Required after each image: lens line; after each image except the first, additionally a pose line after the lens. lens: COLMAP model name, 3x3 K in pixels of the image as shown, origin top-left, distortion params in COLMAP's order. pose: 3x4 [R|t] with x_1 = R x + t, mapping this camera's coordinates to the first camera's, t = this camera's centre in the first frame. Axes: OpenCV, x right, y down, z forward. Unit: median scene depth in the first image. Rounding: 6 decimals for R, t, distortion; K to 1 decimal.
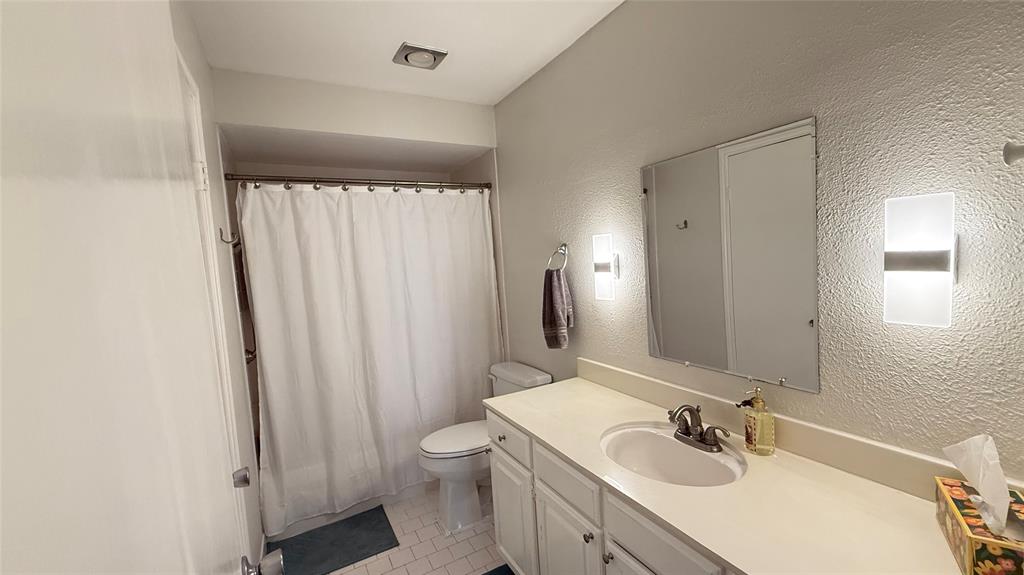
lens RADIAL K [[408.1, 0, 510.3], [0, 408.1, 287.3], [0, 0, 1]] dist [0.000815, -0.000444]
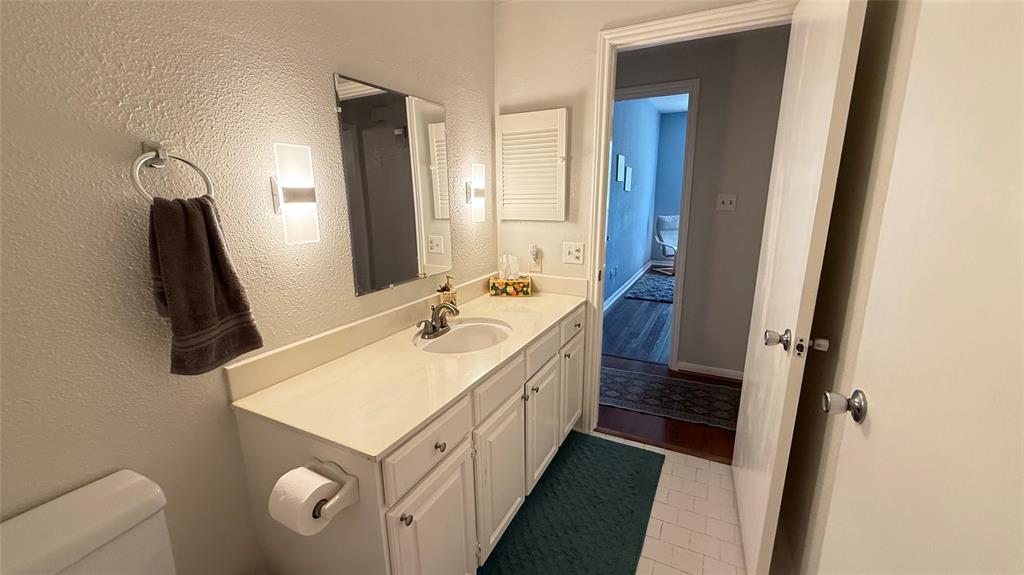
lens RADIAL K [[408.1, 0, 510.3], [0, 408.1, 287.3], [0, 0, 1]] dist [0.000815, -0.000444]
pose [[-0.548514, -0.116370, 0.828004, -0.718810], [0.111938, 0.971134, 0.210640, -0.007242], [-0.828614, 0.208224, -0.519655, 1.437438]]
